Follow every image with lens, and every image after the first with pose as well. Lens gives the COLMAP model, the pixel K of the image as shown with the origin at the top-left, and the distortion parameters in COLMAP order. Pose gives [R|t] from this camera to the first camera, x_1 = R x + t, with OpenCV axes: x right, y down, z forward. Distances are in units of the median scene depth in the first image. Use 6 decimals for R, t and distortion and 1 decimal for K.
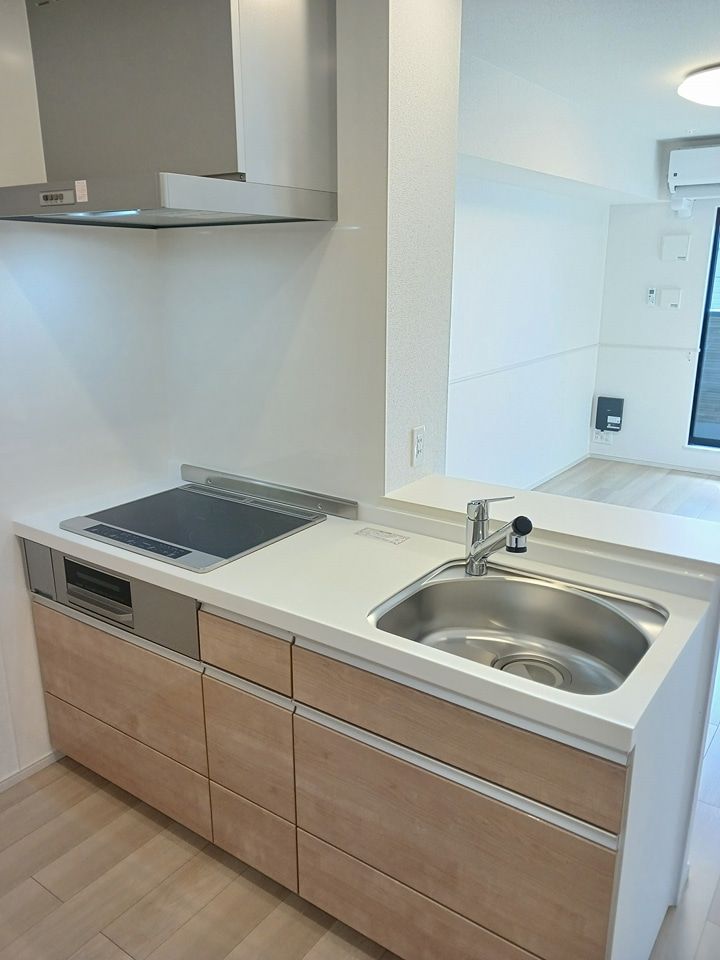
lens RADIAL K [[743.6, 0, 360.3], [0, 743.6, 485.8], [0, 0, 1]] dist [-0.007860, -0.006609]
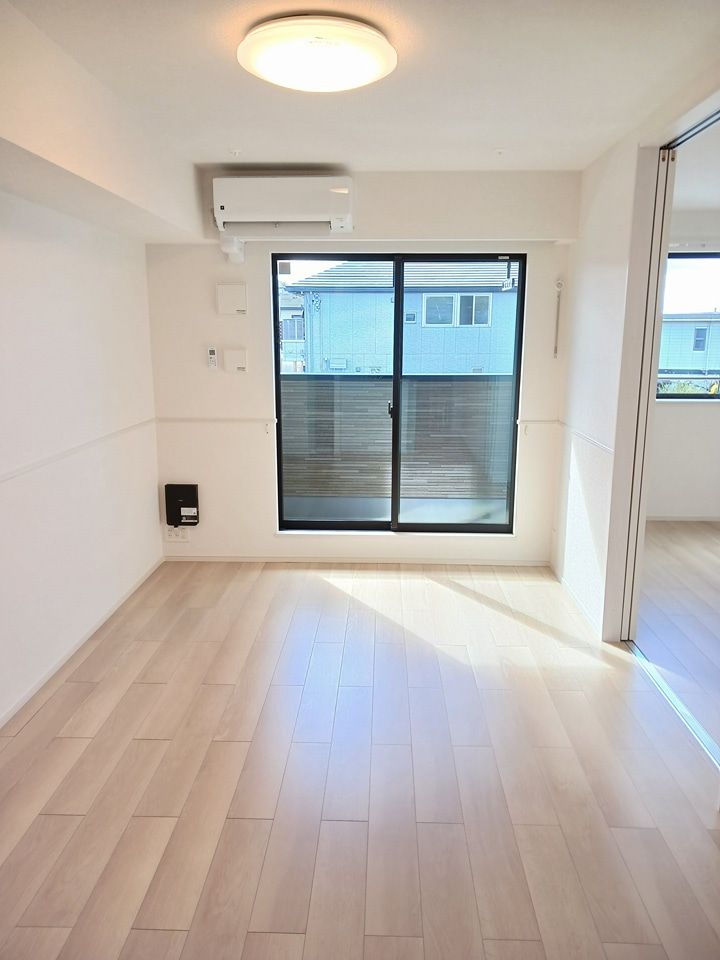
lens RADIAL K [[743.6, 0, 367.0], [0, 743.6, 482.3], [0, 0, 1]] dist [-0.007860, -0.006609]
pose [[0.825182, -0.120716, 0.551817, 0.068866], [0.159185, 0.987001, -0.022127, -0.076504], [-0.541973, 0.106100, 0.833671, 0.247866]]
